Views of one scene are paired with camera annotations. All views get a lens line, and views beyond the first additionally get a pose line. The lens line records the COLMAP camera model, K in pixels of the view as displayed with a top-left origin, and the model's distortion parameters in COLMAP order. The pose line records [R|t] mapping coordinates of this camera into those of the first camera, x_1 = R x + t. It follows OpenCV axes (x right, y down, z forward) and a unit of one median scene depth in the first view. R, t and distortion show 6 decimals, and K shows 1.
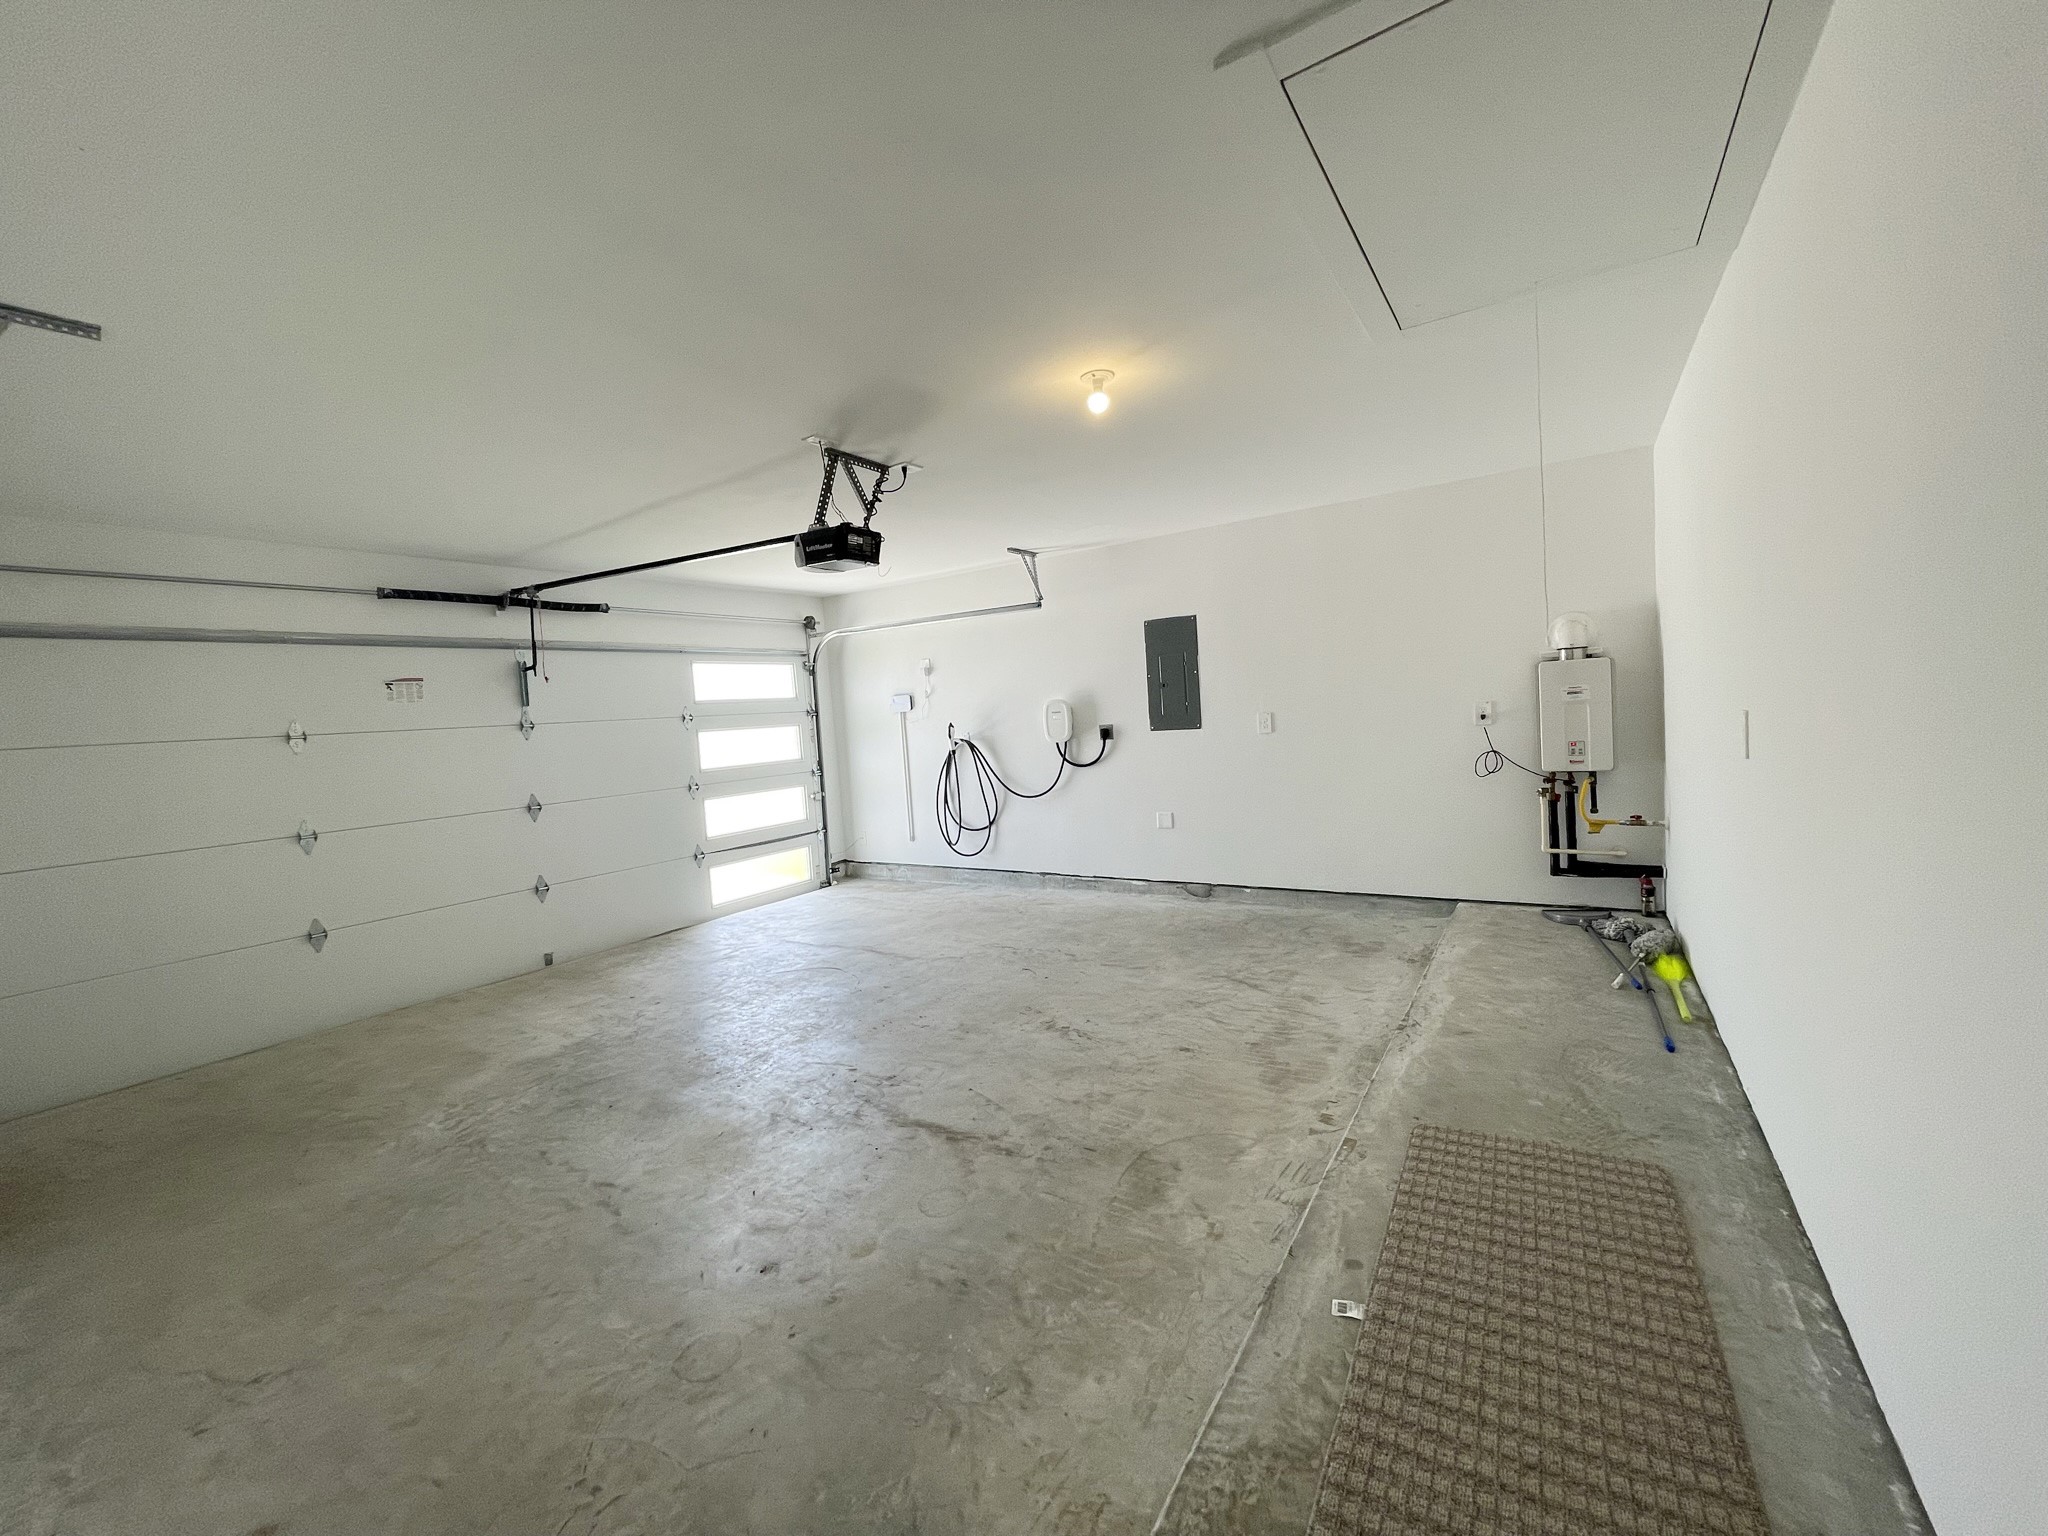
lens RADIAL K [[825.8, 0, 1028.3], [0, 825.8, 764.7], [0, 0, 1]] dist [0.002150, -0.000916]
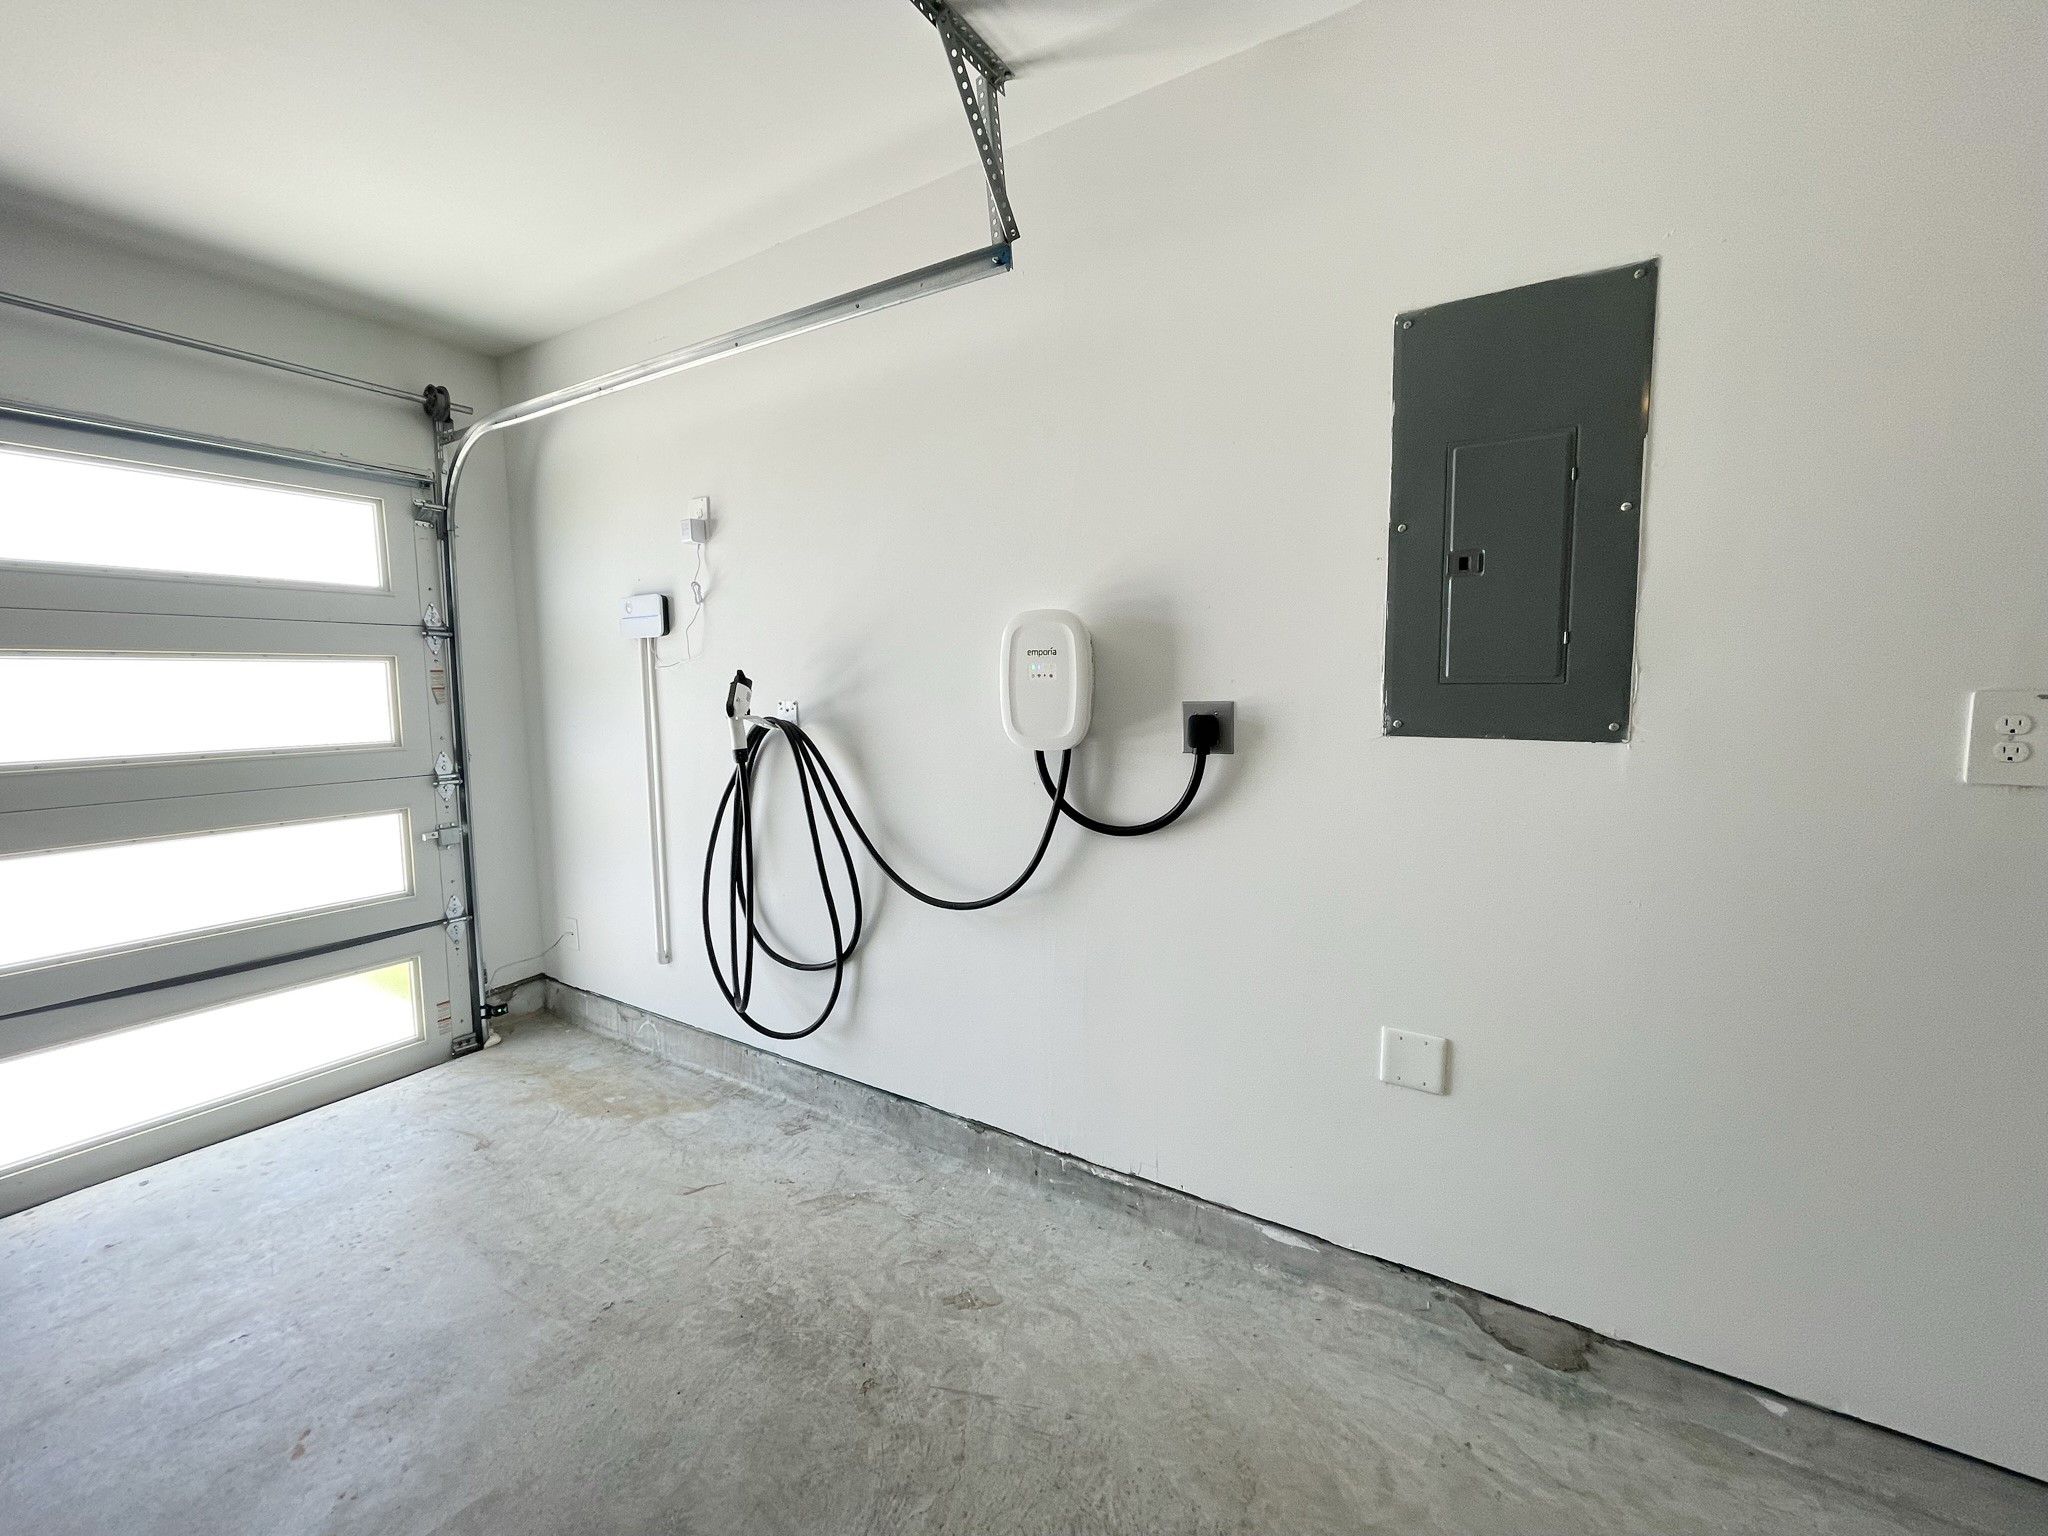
lens RADIAL K [[825.8, 0, 1022.6], [0, 825.8, 764.1], [0, 0, 1]] dist [0.002150, -0.000916]
pose [[0.998345, 0.054984, 0.016852, 0.022130], [-0.055531, 0.997880, 0.033946, -0.029609], [-0.014950, -0.034825, 0.999282, 0.642602]]
